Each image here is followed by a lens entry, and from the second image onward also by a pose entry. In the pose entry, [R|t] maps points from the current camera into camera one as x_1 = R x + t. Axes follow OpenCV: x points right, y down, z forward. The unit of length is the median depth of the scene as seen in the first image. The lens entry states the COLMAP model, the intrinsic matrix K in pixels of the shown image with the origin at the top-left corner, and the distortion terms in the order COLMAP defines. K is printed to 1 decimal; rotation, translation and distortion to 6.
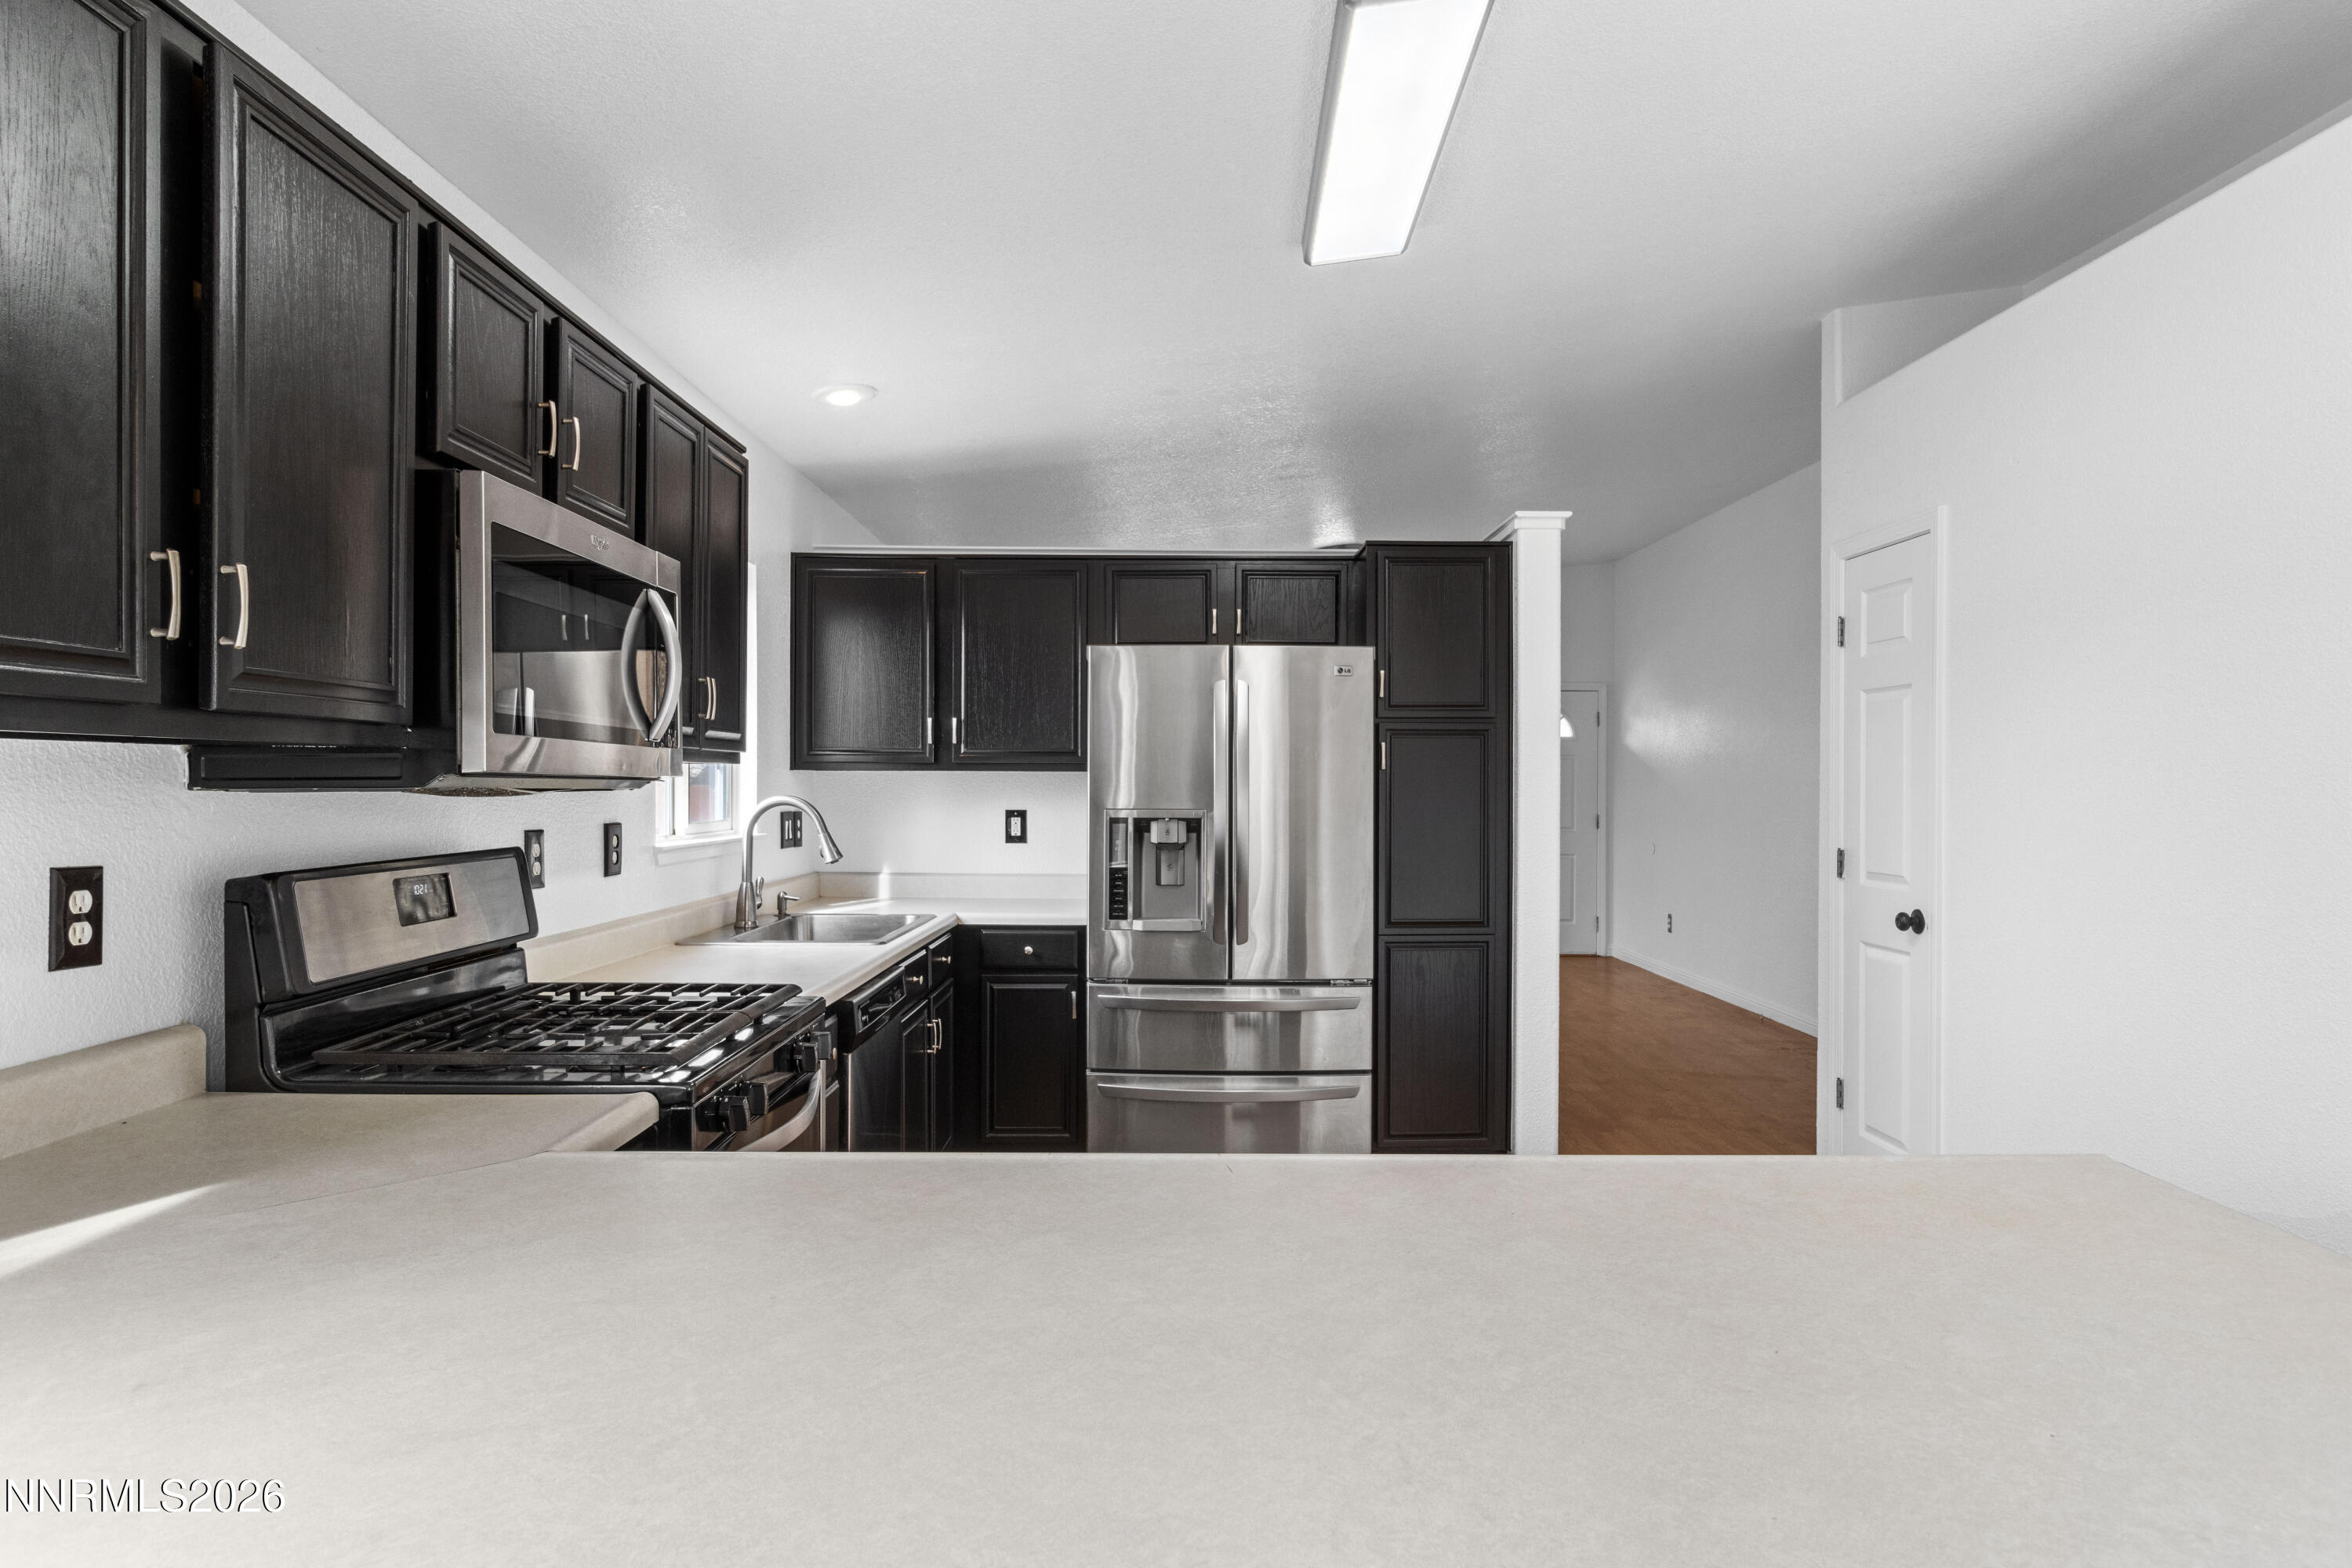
lens RADIAL K [[1423.7, 0, 1178.8], [0, 1423.7, 789.4], [0, 0, 1]] dist [0.004331, 0.000372]
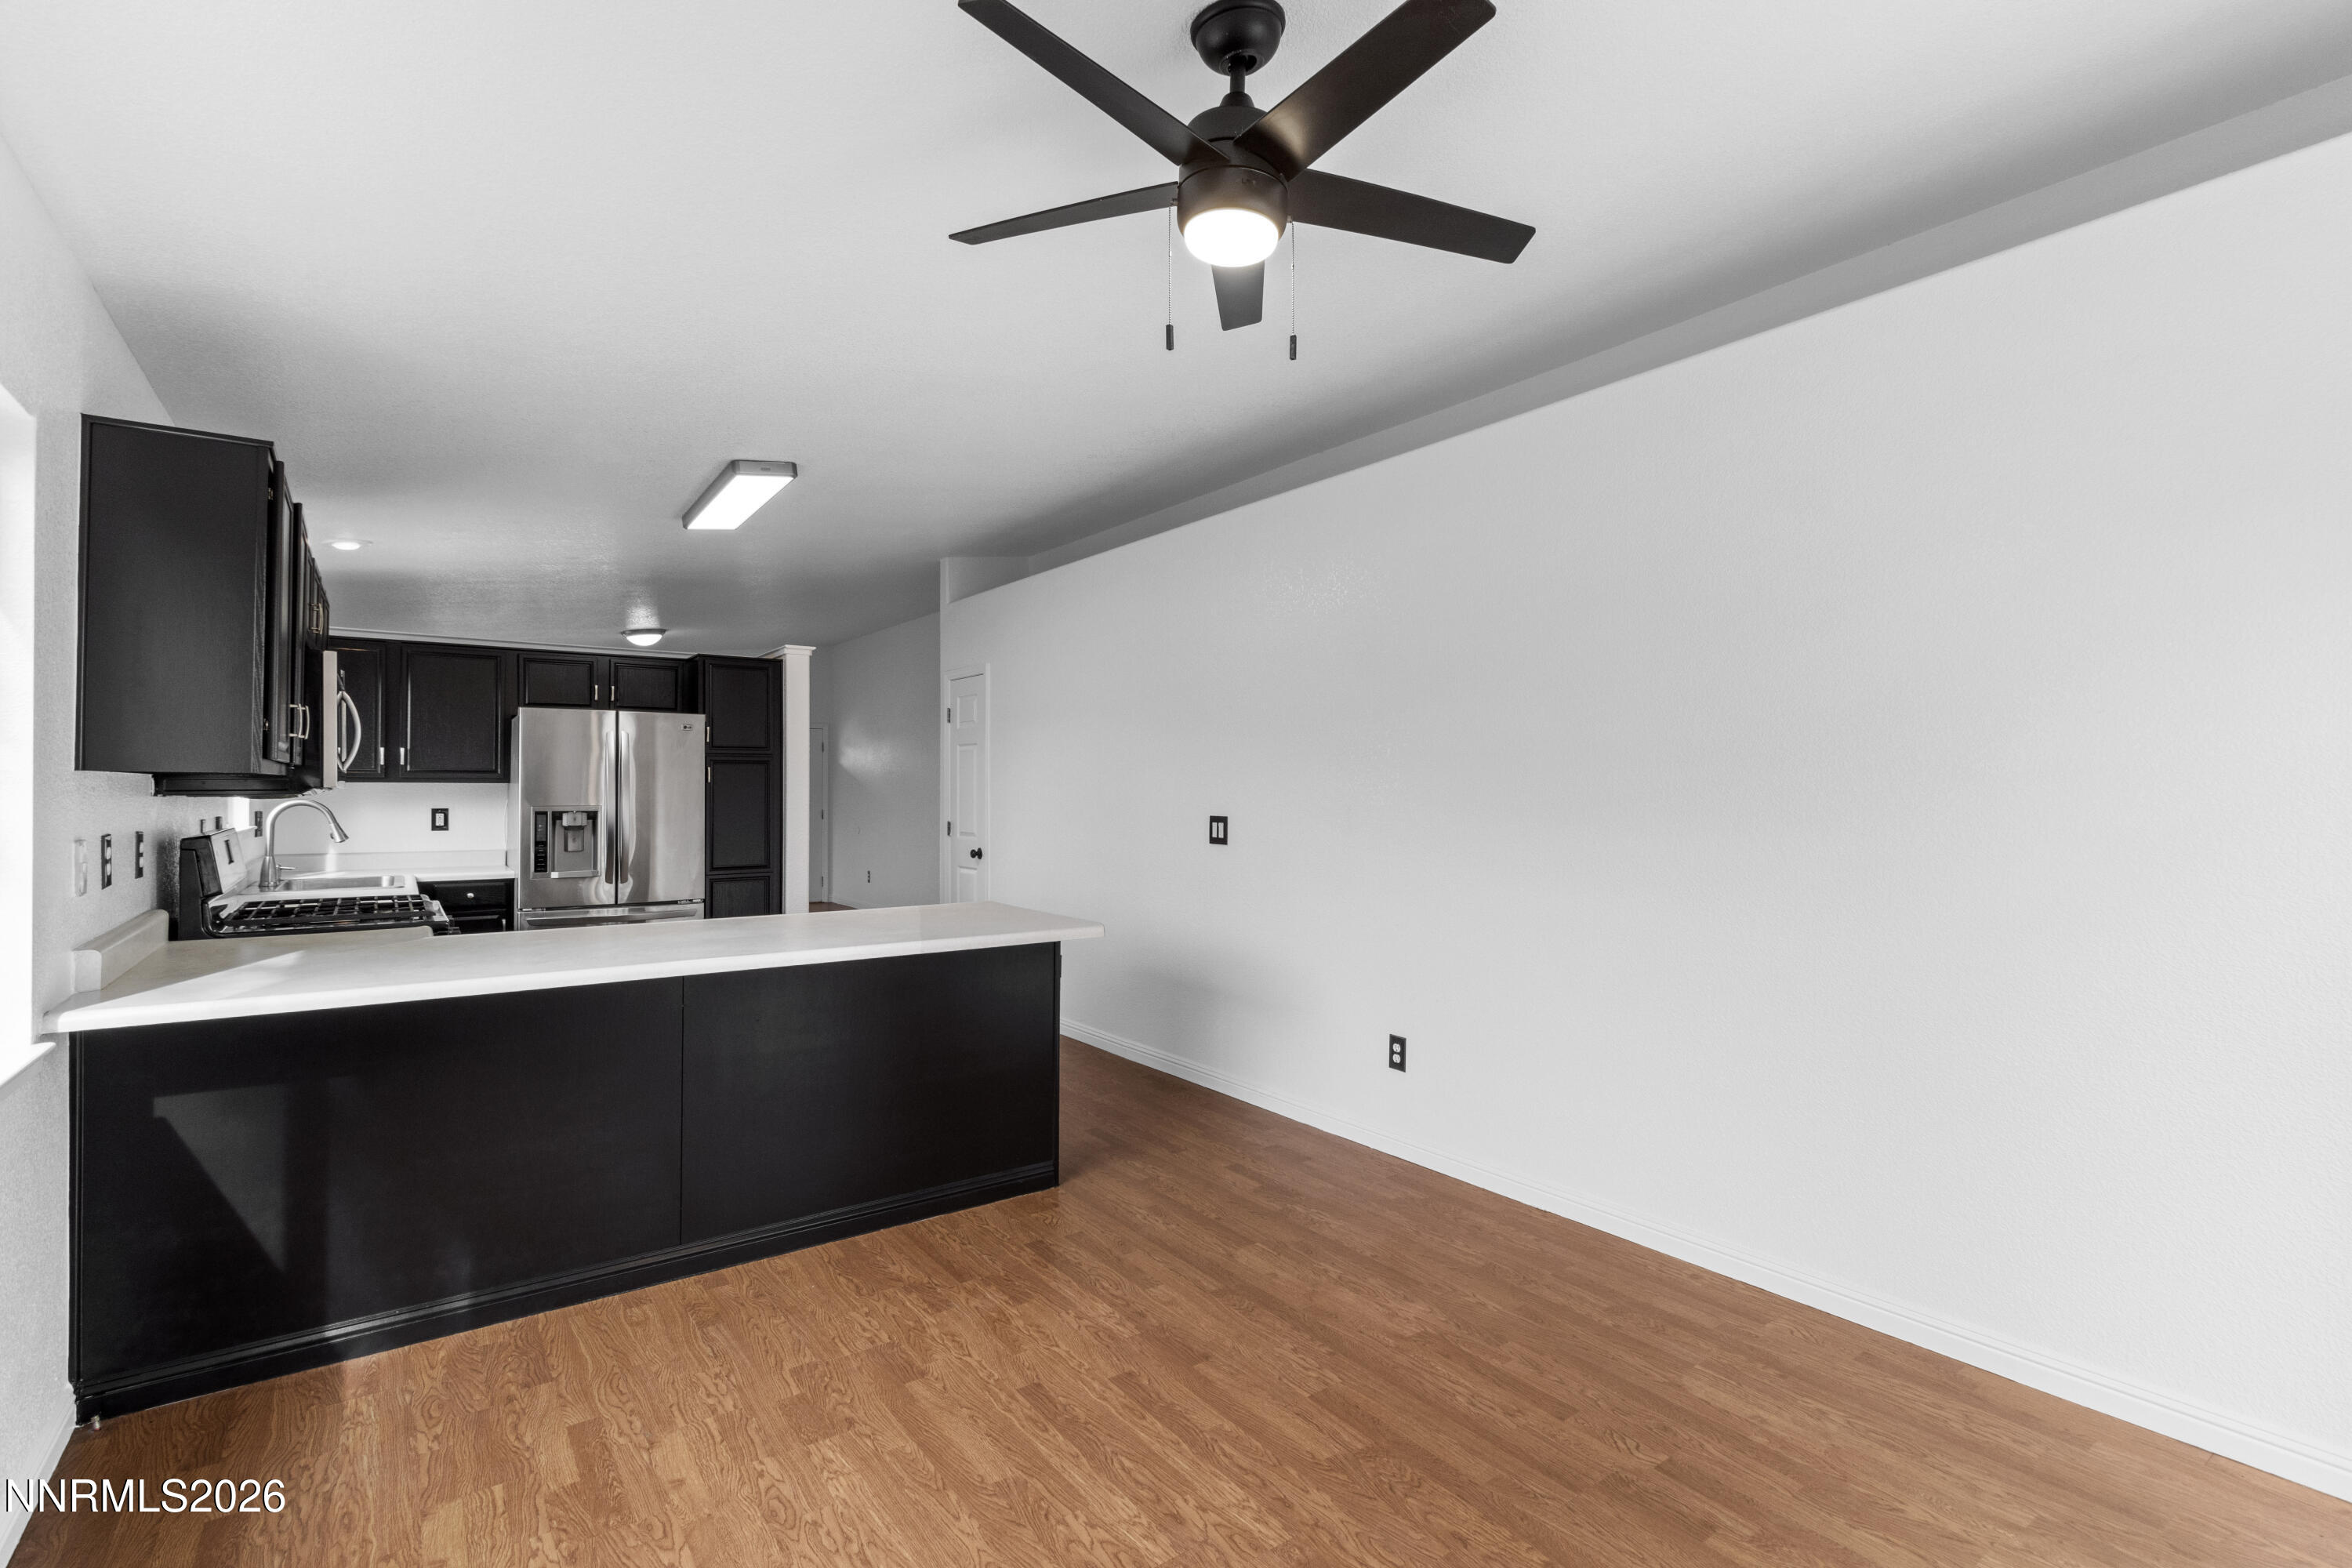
lens RADIAL K [[1084.7, 0, 1179.5], [0, 1084.7, 791.4], [0, 0, 1]] dist [0.001616, 0.000179]
pose [[0.819960, -0.003813, 0.572408, -0.153197], [0.004512, 0.999990, 0.000199, -0.000248], [-0.572403, 0.002419, 0.819969, -0.459619]]
